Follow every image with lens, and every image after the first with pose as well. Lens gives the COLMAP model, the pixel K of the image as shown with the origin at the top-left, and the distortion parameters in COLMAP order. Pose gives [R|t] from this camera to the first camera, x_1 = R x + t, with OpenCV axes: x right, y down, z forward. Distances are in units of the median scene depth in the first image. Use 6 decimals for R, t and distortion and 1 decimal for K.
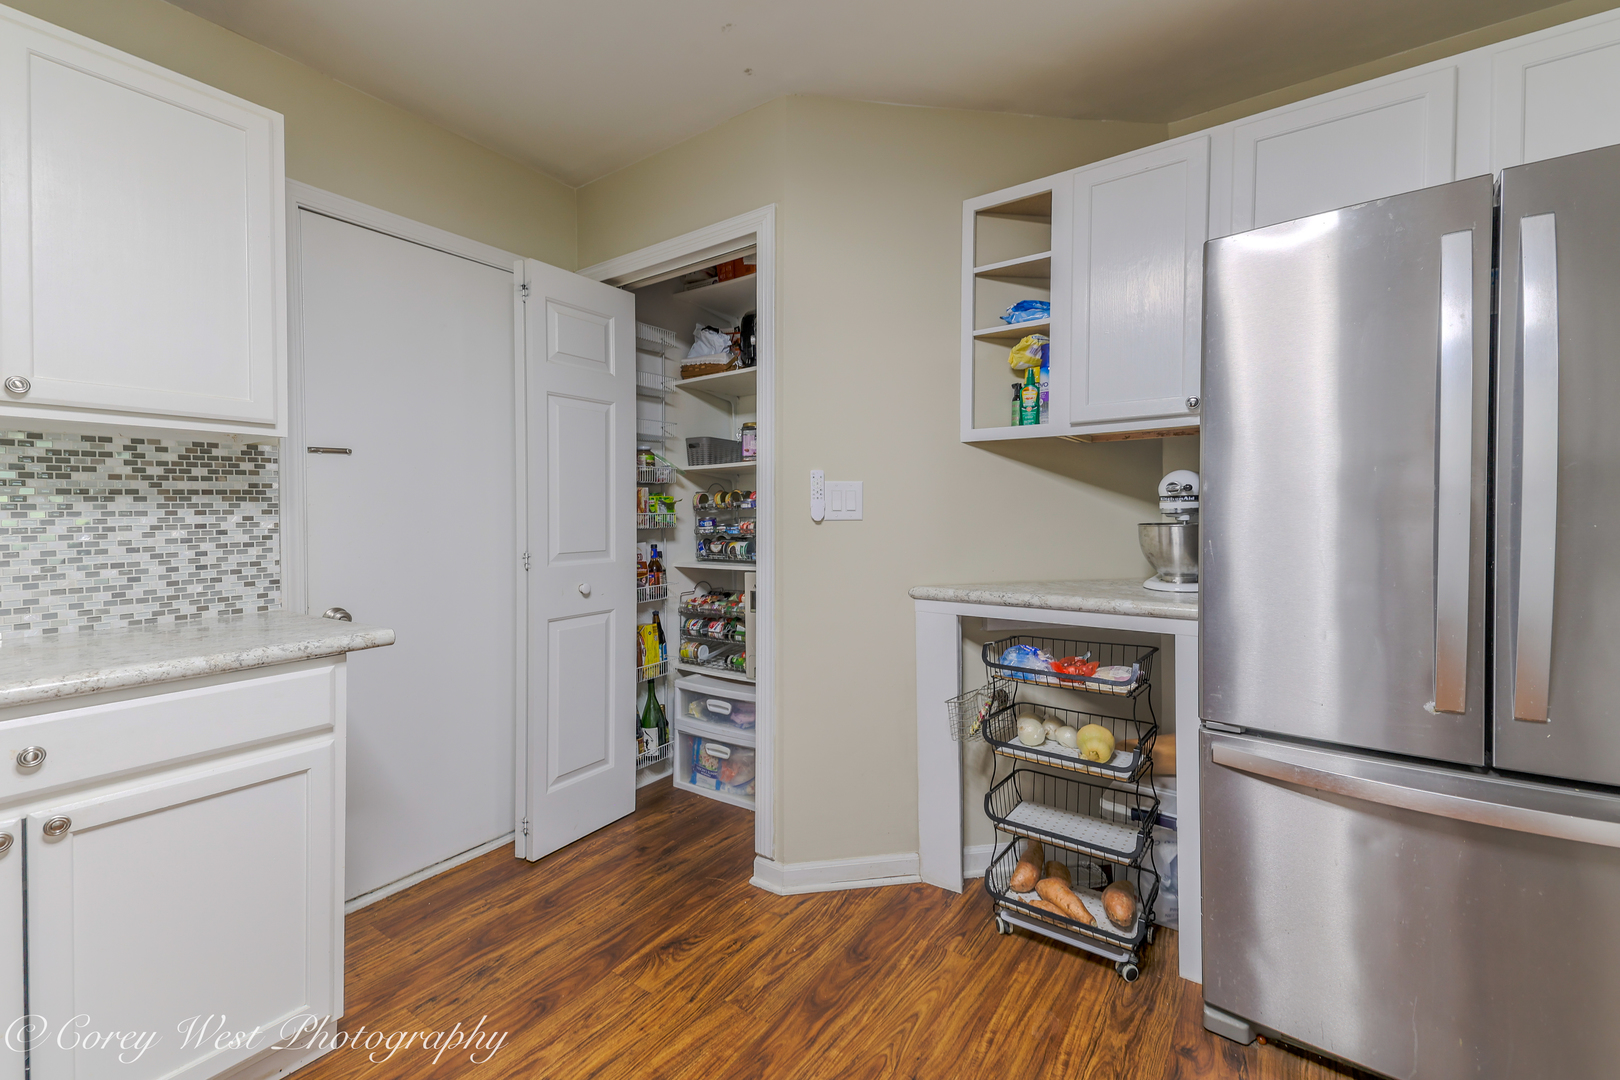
lens RADIAL K [[673.4, 0, 816.1], [0, 673.4, 524.1], [0, 0, 1]] dist [0.000678, -0.000378]
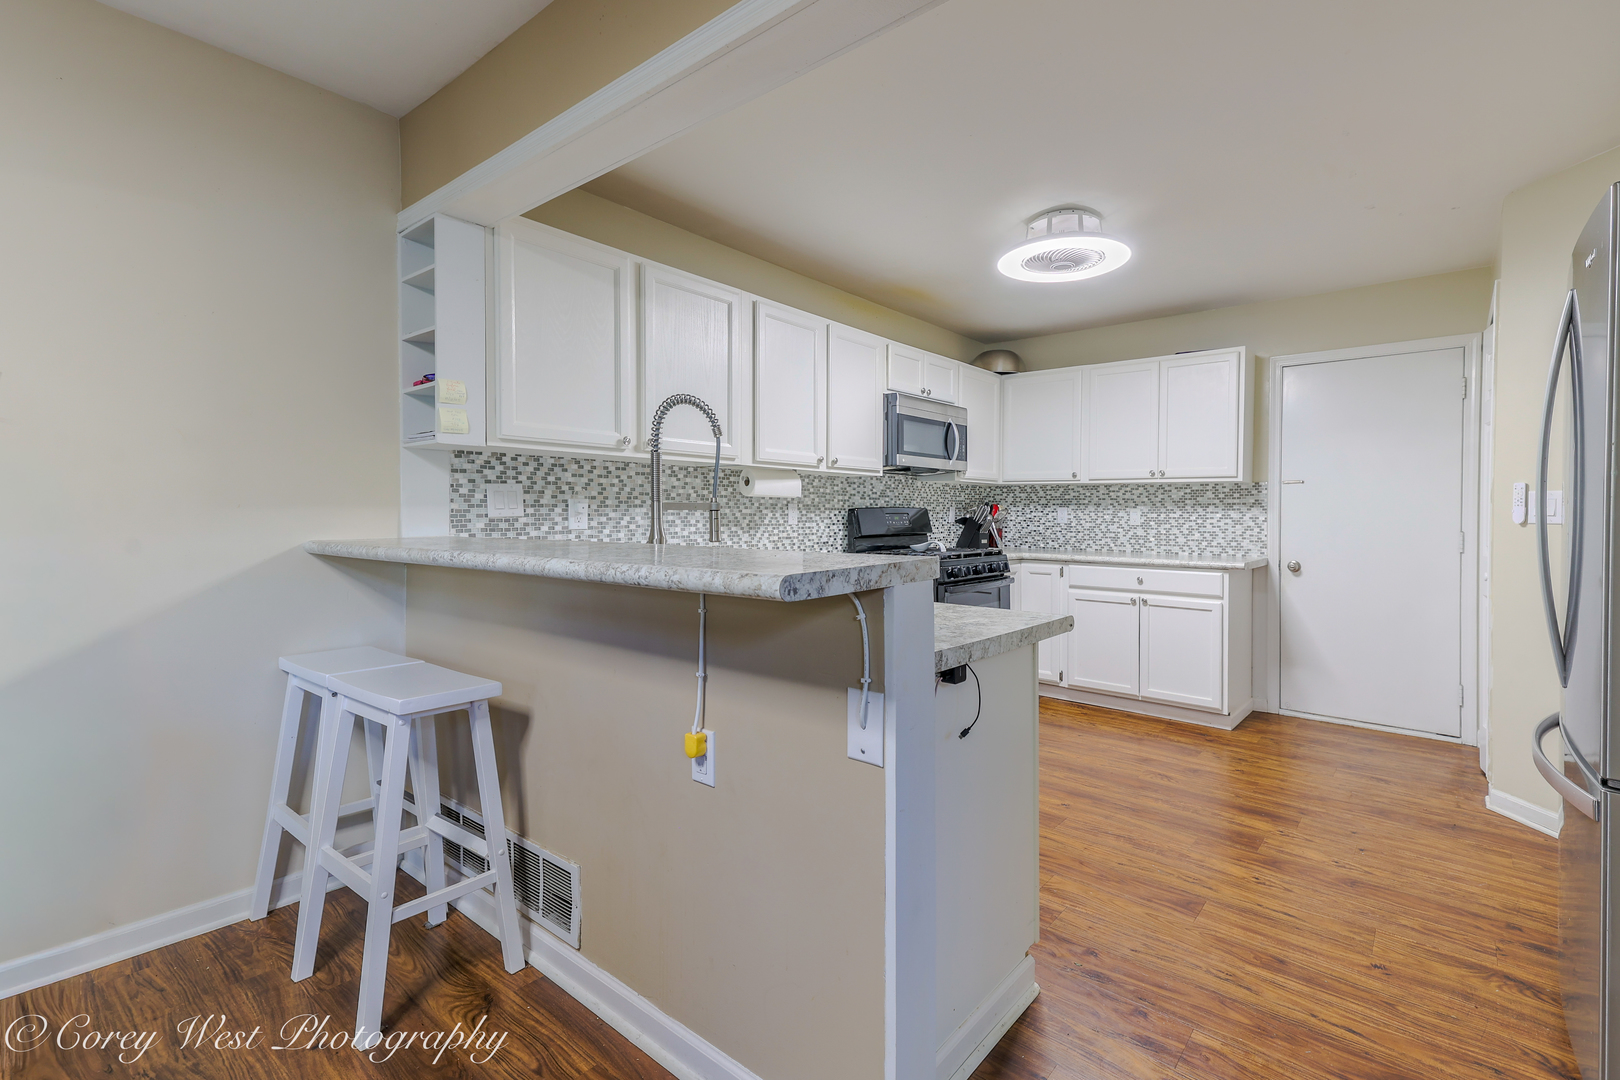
lens RADIAL K [[673.4, 0, 816.1], [0, 673.4, 524.1], [0, 0, 1]] dist [0.000678, -0.000378]
pose [[-0.122554, 0.033309, -0.991903, 1.621458], [-0.019812, 0.999155, 0.036000, -0.031666], [0.992264, 0.024064, -0.121790, -0.185565]]
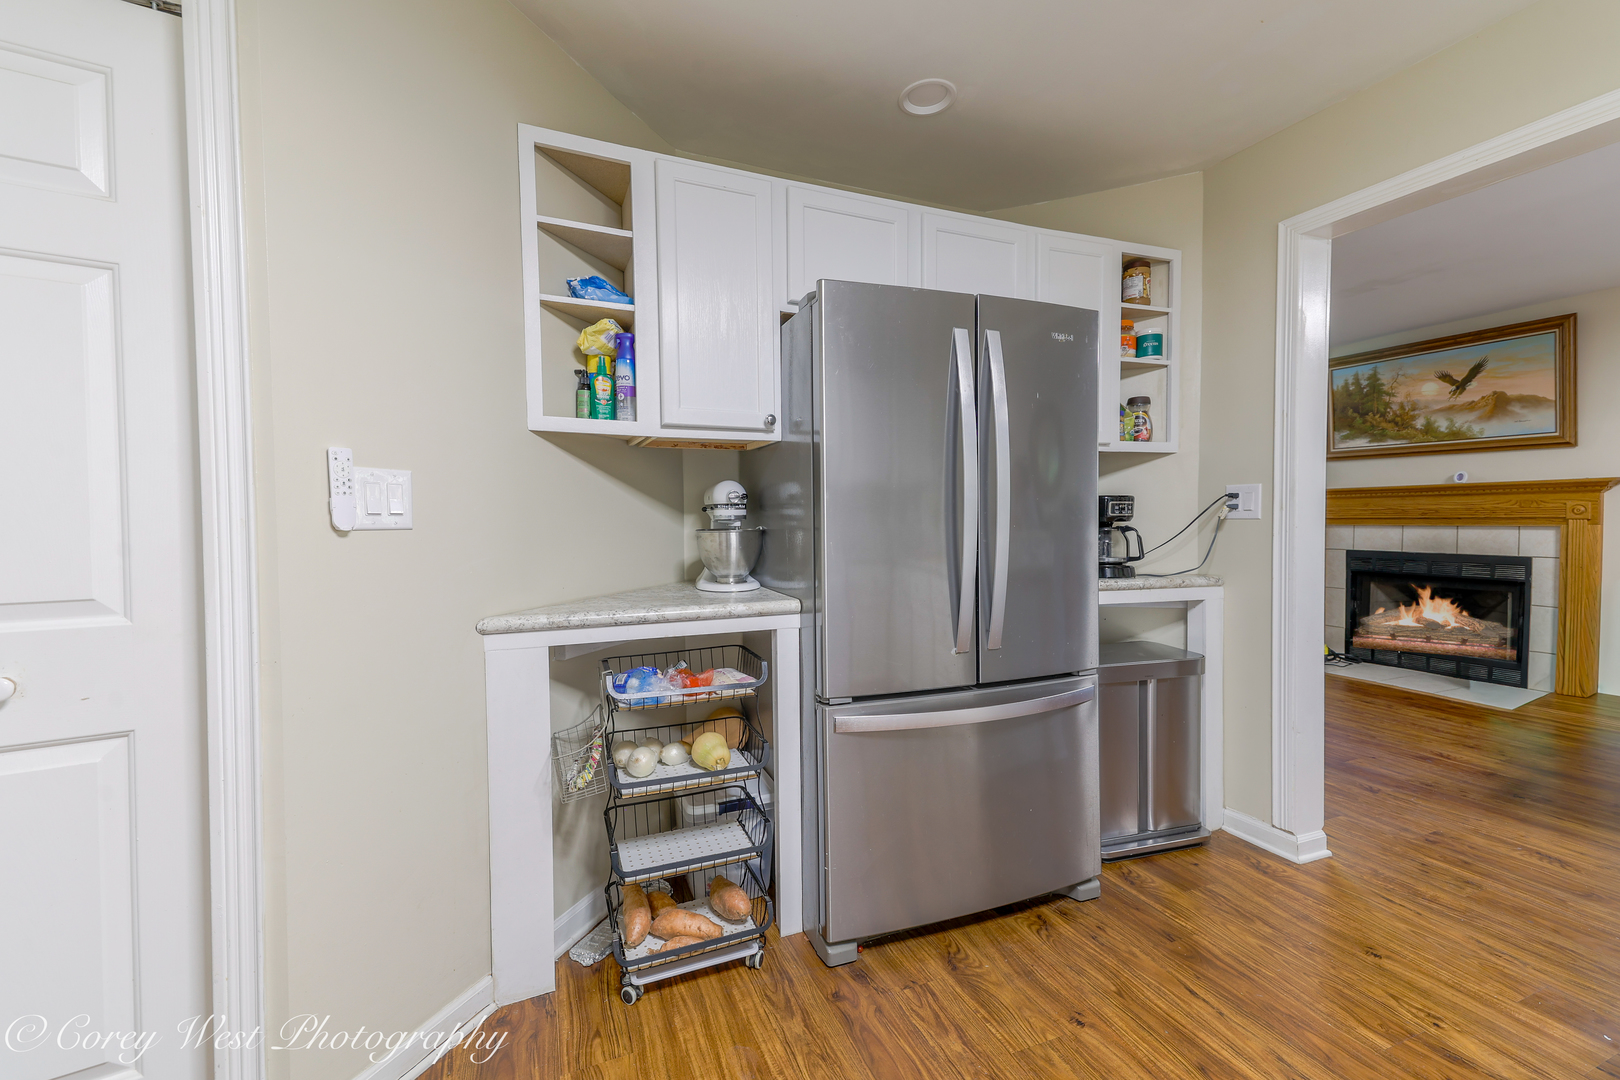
lens RADIAL K [[647.2, 0, 810.0], [0, 647.2, 540.0], [0, 0, 1]] dist [0.009787, -0.000238]
pose [[0.536069, -0.023401, 0.843850, -0.305873], [0.017530, 0.999709, 0.016587, 0.001568], [-0.843992, 0.005901, 0.536323, 0.366516]]
